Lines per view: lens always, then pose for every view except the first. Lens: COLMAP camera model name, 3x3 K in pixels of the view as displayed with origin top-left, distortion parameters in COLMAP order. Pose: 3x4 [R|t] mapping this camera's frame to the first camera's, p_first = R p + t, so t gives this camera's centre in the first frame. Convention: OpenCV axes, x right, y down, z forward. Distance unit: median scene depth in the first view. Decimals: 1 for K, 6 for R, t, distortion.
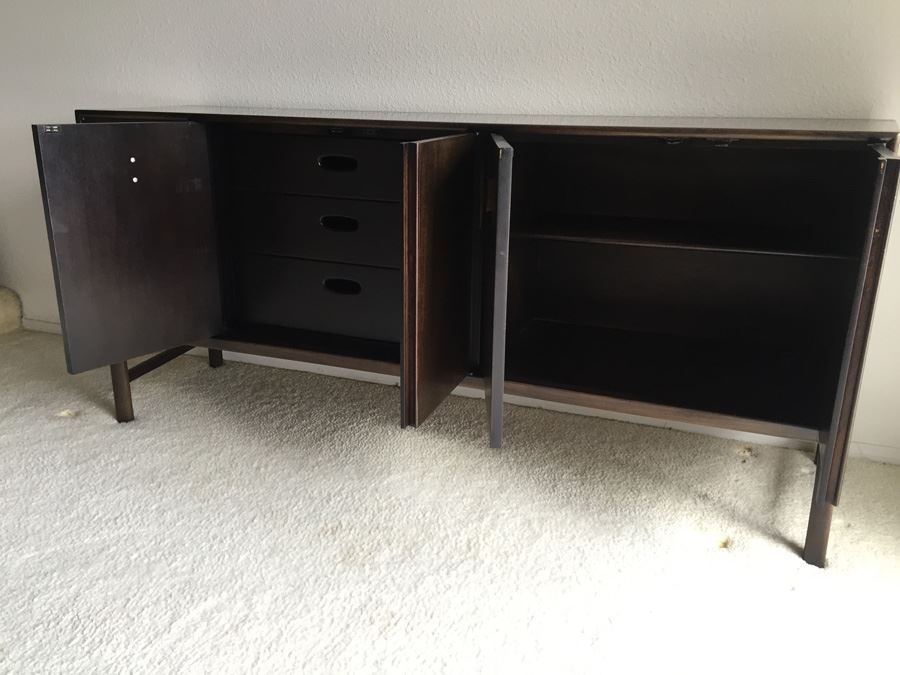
lens RADIAL K [[776.3, 0, 446.8], [0, 776.3, 336.2], [0, 0, 1]] dist [0.099349, -0.137020]
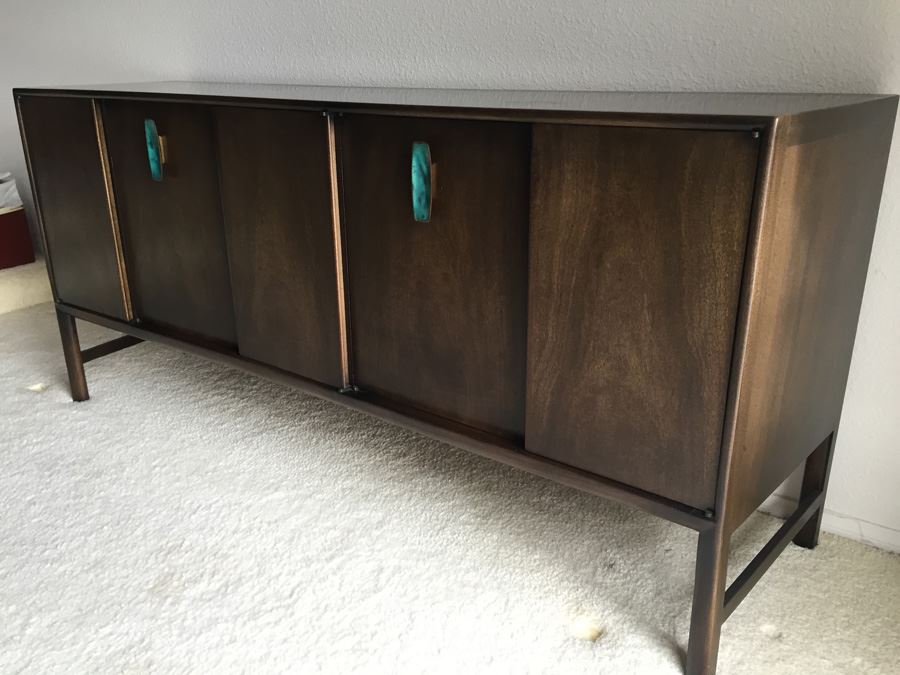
lens RADIAL K [[776.3, 0, 446.6], [0, 776.3, 334.2], [0, 0, 1]] dist [0.099349, -0.137020]
pose [[0.965443, 0.070872, -0.250792, 0.342819], [-0.062641, 0.997207, 0.040662, -0.055254], [0.252973, -0.023547, 0.967187, 0.179161]]
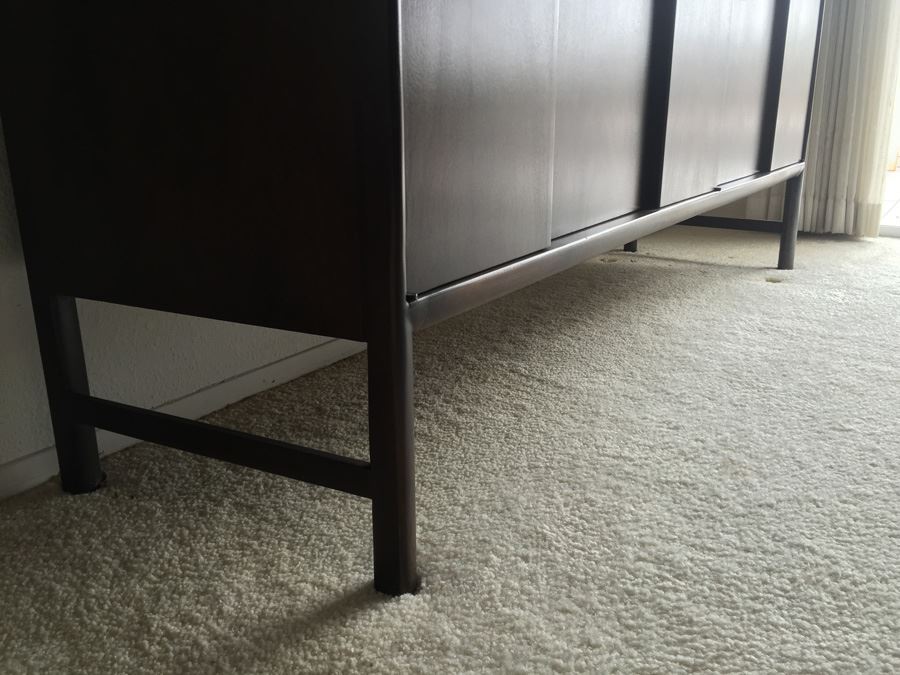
lens RADIAL K [[776.3, 0, 455.5], [0, 776.3, 333.1], [0, 0, 1]] dist [0.099349, -0.137020]
pose [[0.202430, -0.289499, 0.935528, -0.841111], [0.313548, 0.924177, 0.218141, -0.081544], [-0.927745, 0.249174, 0.277853, 1.017501]]
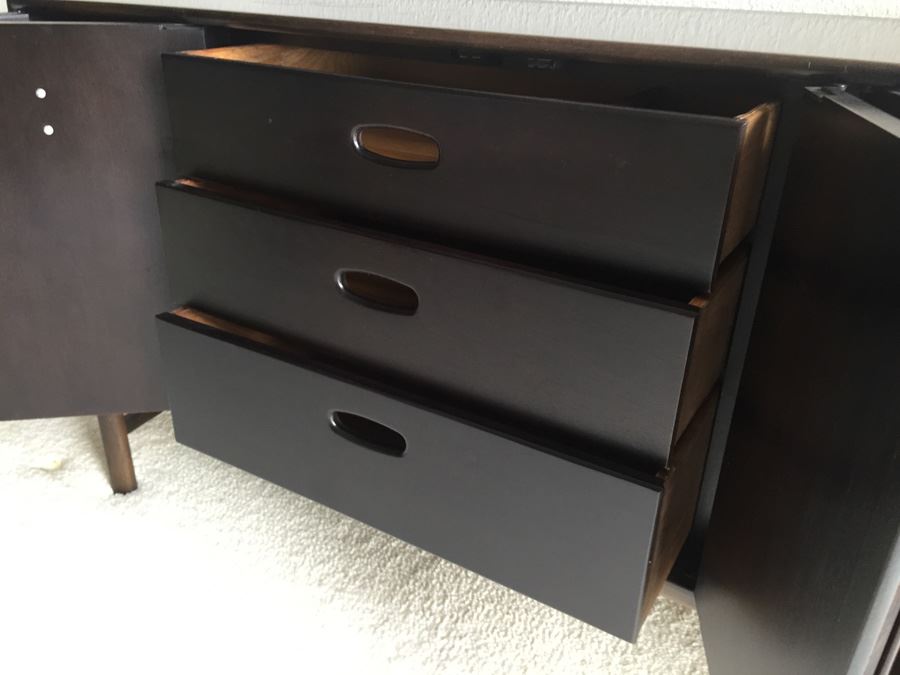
lens RADIAL K [[776.3, 0, 450.0], [0, 776.3, 333.4], [0, 0, 1]] dist [0.099349, -0.137020]
pose [[0.984977, 0.085800, -0.149864, -0.065470], [-0.062102, 0.985770, 0.156209, -0.167027], [0.161134, -0.144556, 0.976289, 0.505749]]
